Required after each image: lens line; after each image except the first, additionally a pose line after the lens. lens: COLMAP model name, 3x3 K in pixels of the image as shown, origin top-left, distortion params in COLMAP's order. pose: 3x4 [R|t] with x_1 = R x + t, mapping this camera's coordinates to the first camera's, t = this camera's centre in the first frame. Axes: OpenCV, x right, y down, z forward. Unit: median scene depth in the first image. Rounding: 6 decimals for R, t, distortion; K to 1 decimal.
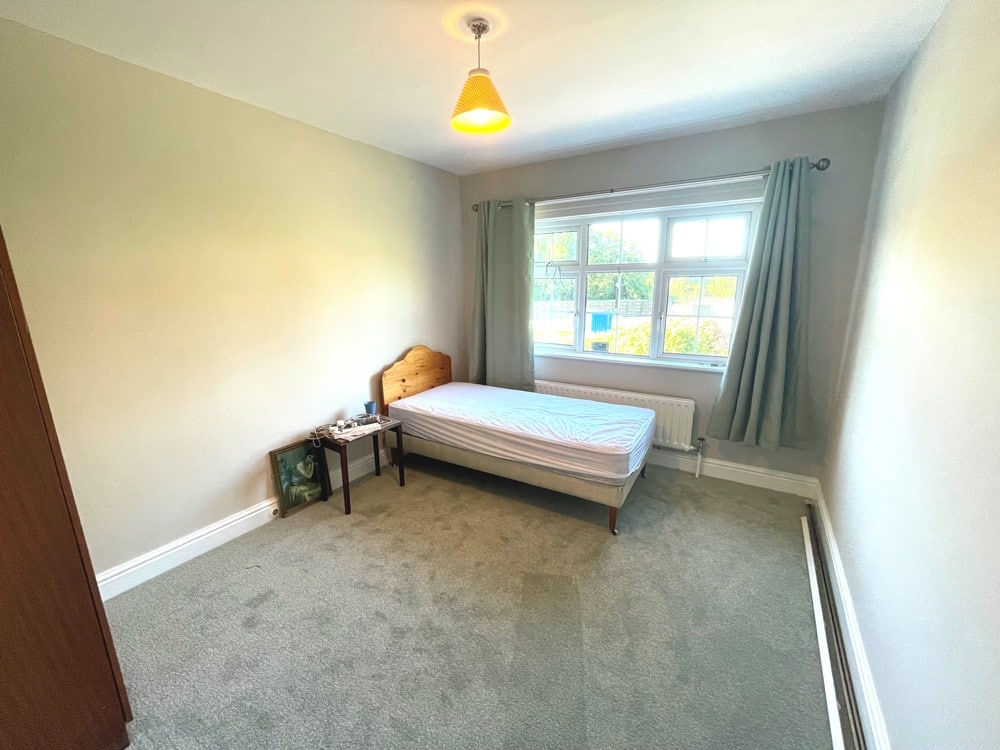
lens RADIAL K [[404.2, 0, 498.4], [0, 404.2, 374.3], [0, 0, 1]] dist [-0.001511, -0.000333]
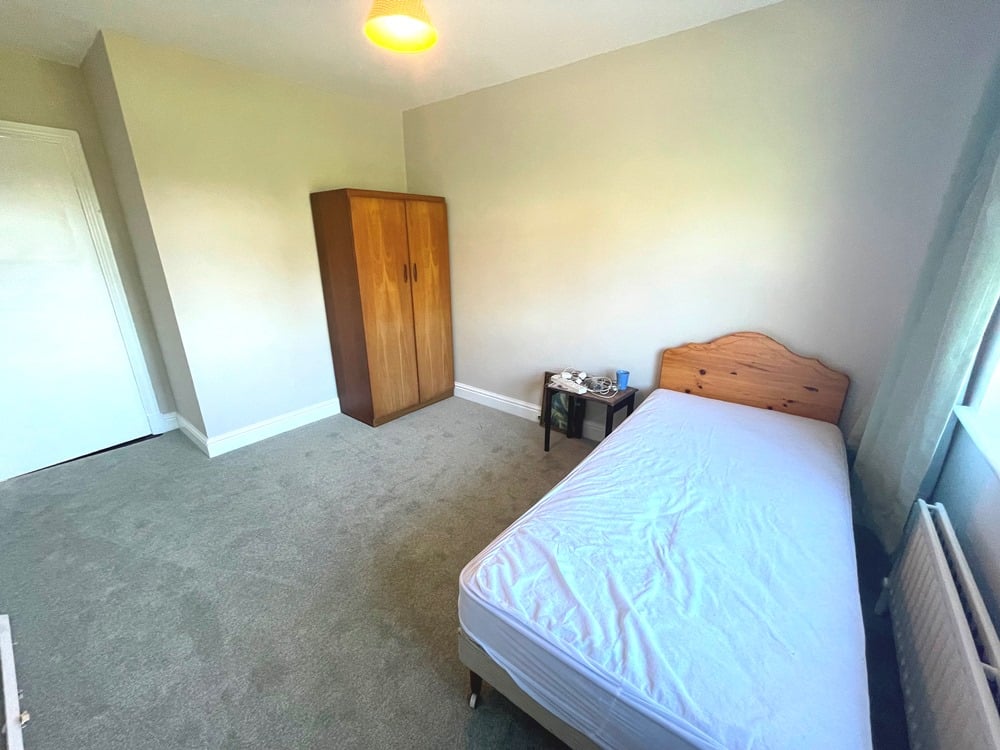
lens RADIAL K [[404.2, 0, 498.4], [0, 404.2, 374.3], [0, 0, 1]] dist [-0.001511, -0.000333]
pose [[-0.099051, 0.329385, -0.938986, 0.578632], [-0.216090, 0.913988, 0.343411, -0.182334], [0.971336, 0.236921, -0.019354, 0.834045]]
